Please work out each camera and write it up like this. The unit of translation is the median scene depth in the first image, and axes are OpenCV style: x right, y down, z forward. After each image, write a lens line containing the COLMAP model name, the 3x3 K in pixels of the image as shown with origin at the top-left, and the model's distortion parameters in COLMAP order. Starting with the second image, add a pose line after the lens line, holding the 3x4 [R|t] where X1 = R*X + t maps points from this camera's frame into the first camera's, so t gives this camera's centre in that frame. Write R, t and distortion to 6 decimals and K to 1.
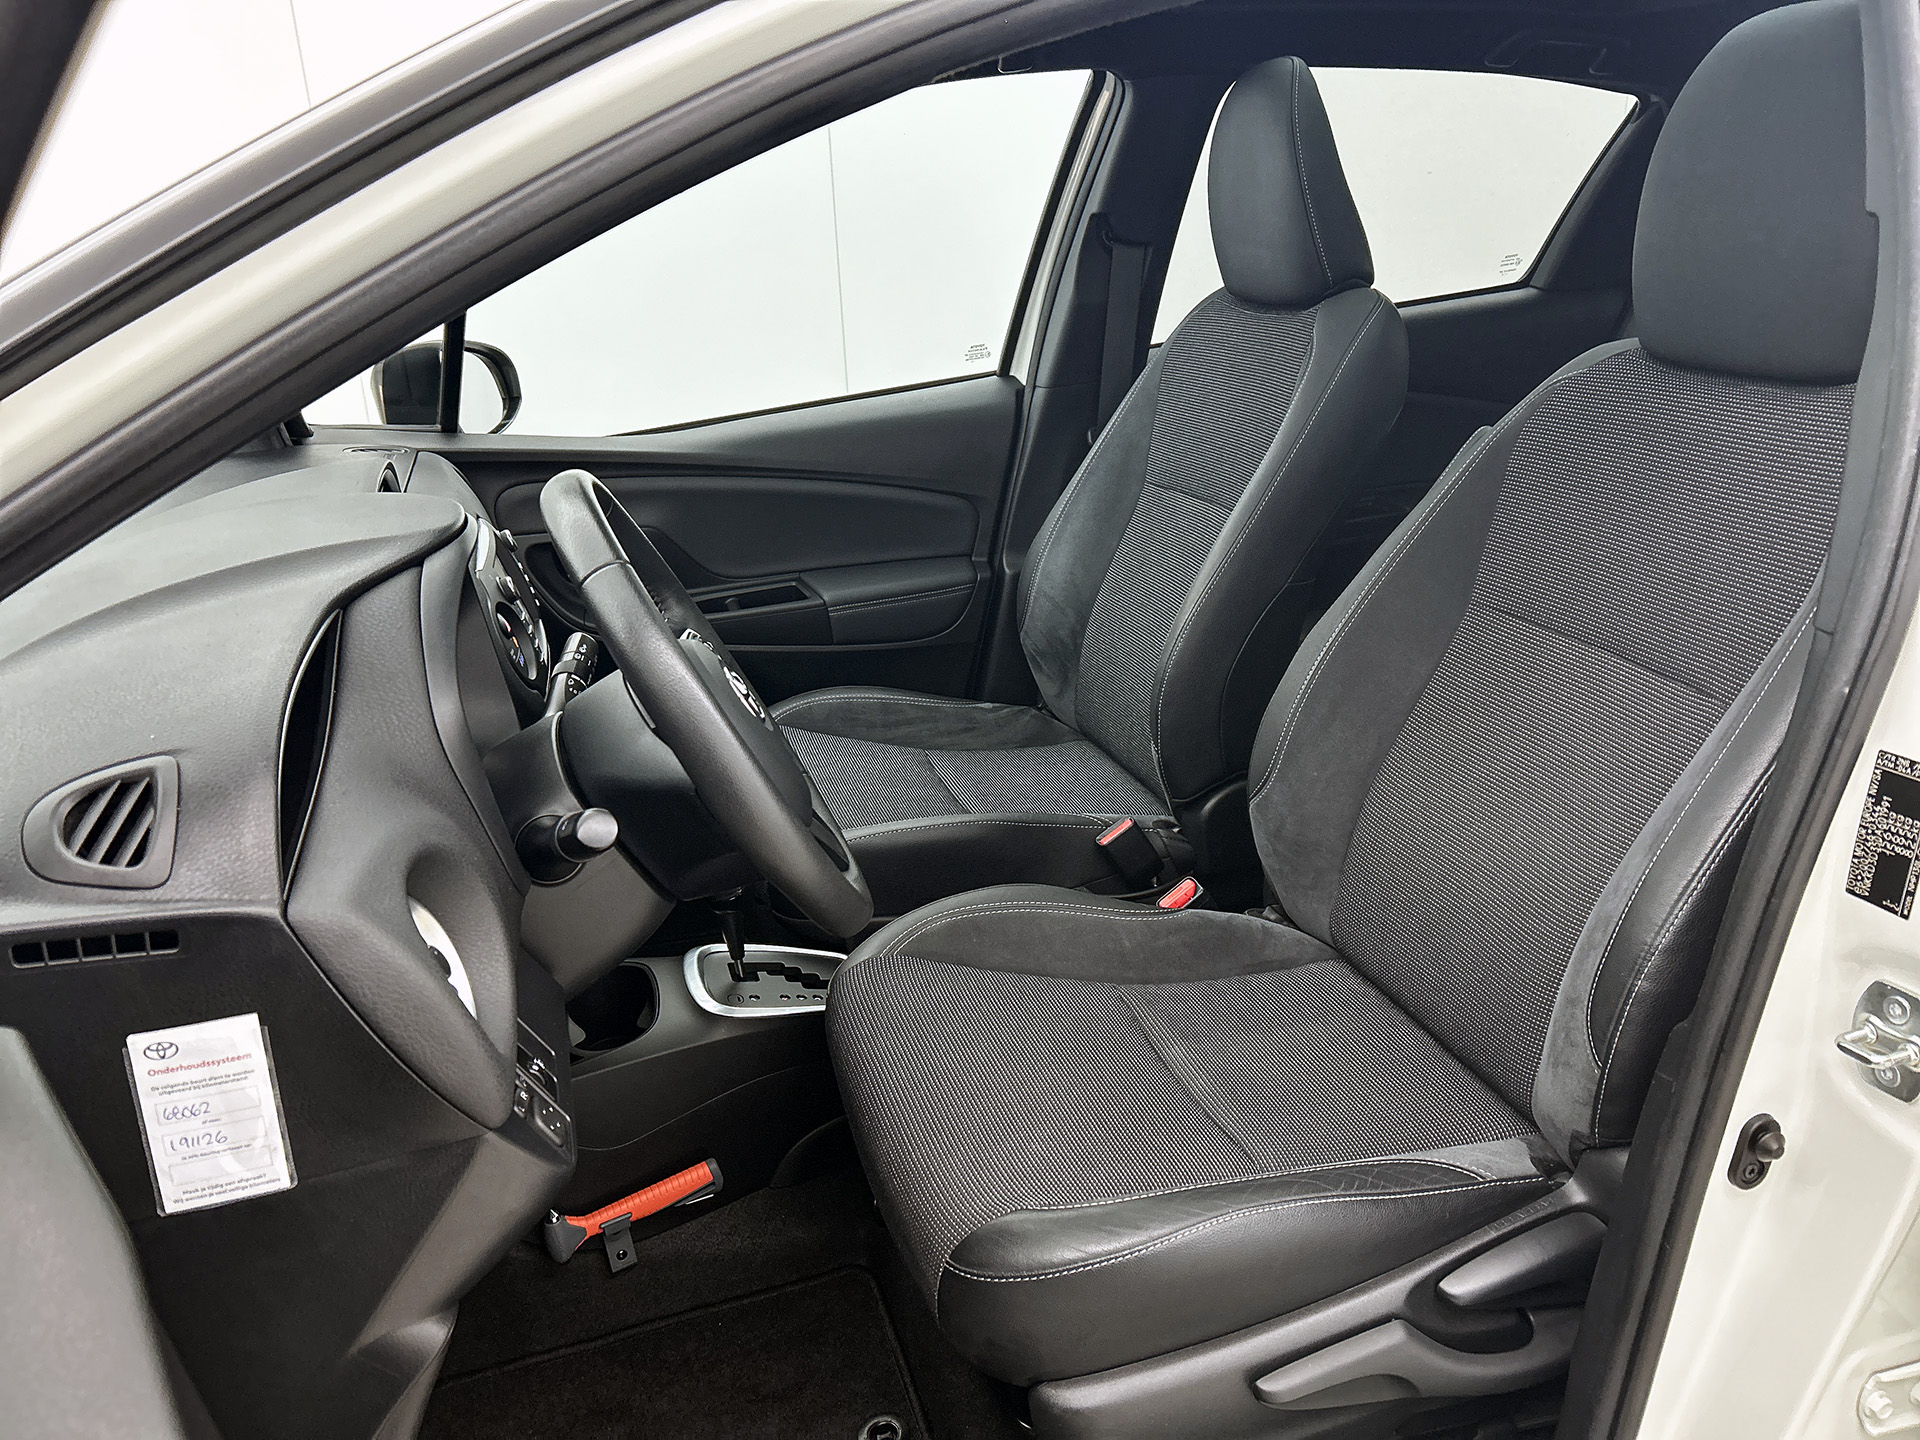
lens RADIAL K [[1432.8, 0, 959.9], [0, 1432.8, 768.0], [0, 0, 1]] dist [0.024810, -0.038402]
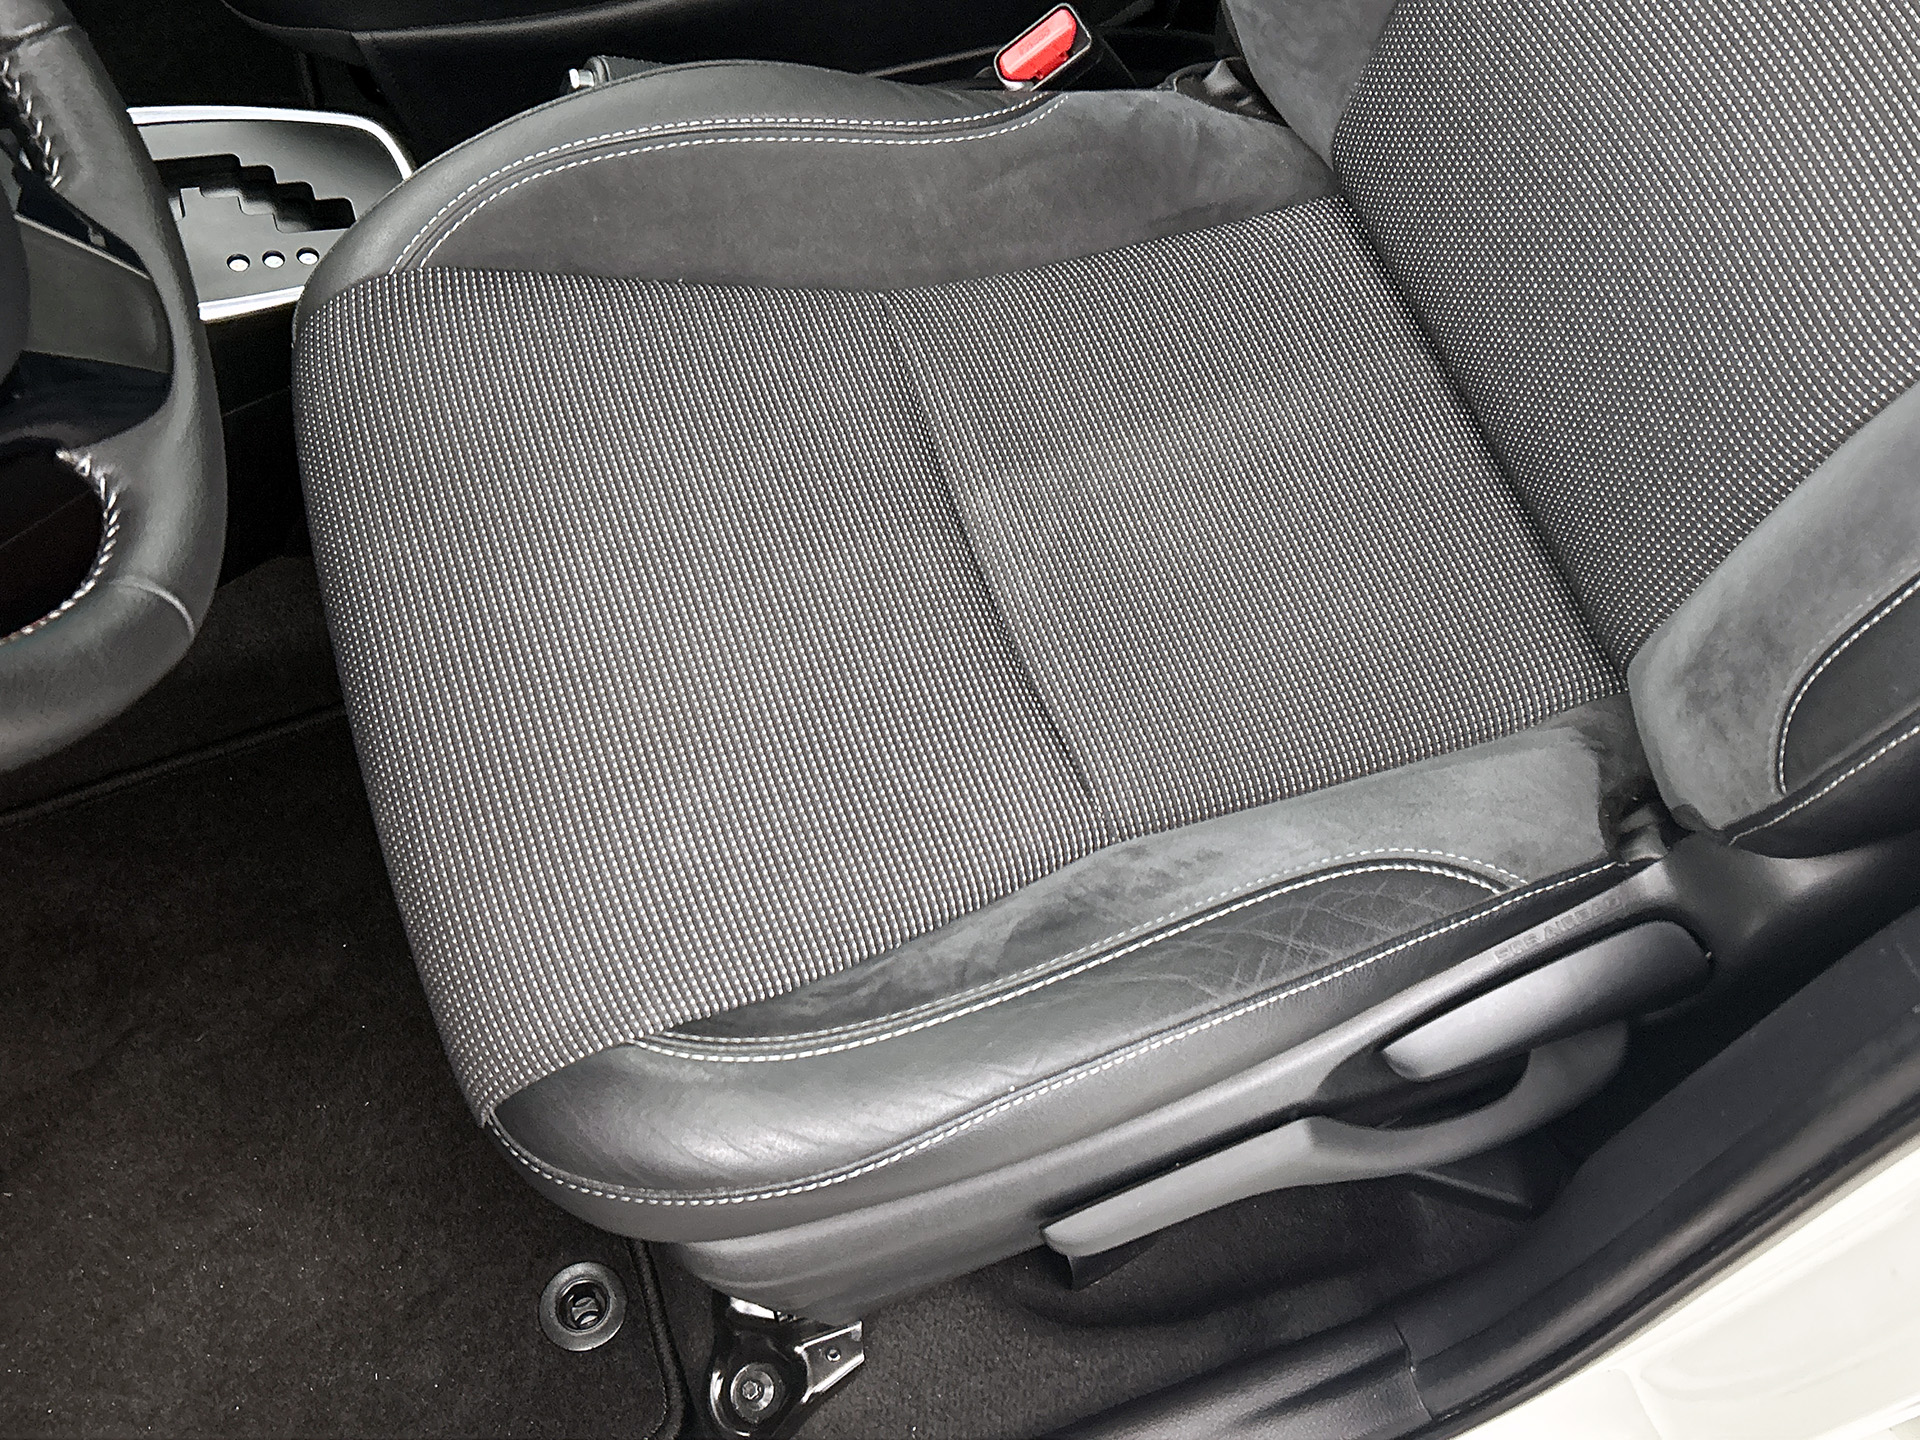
lens RADIAL K [[1892.6, 0, 948.2], [0, 1892.6, 715.0], [0, 0, 1]] dist [0.046327, 0.000000]
pose [[0.997533, -0.012146, 0.069137, 0.062004], [-0.037536, 0.739980, 0.671581, -0.143886], [-0.059317, -0.672520, 0.737698, 0.312321]]
